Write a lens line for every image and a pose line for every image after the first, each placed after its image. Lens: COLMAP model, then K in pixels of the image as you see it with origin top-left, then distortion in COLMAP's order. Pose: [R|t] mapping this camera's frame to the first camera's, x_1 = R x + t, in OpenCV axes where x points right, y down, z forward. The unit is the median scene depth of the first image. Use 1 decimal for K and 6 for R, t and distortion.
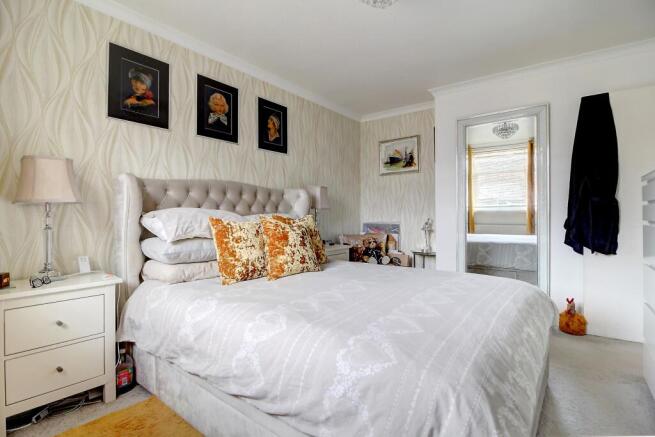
lens RADIAL K [[312.2, 0, 329.6], [0, 312.2, 211.4], [0, 0, 1]] dist [-0.000036, -0.000158]
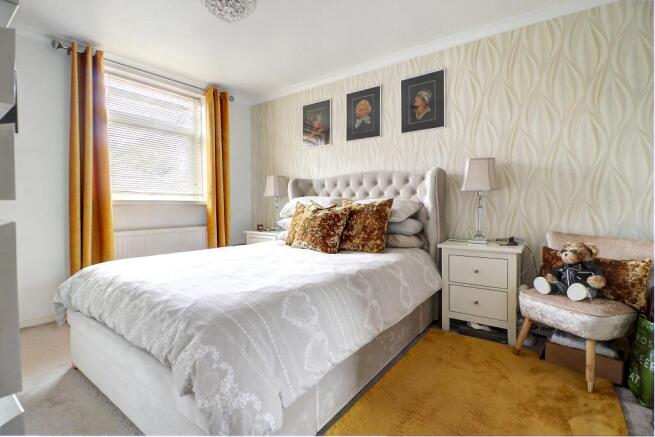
lens RADIAL K [[312.2, 0, 329.6], [0, 312.2, 211.4], [0, 0, 1]] dist [-0.000036, -0.000158]
pose [[0.019371, 0.007919, -0.999781, 0.803578], [-0.000200, 0.999969, 0.007916, 0.039755], [0.999812, 0.000046, 0.019372, 0.801838]]
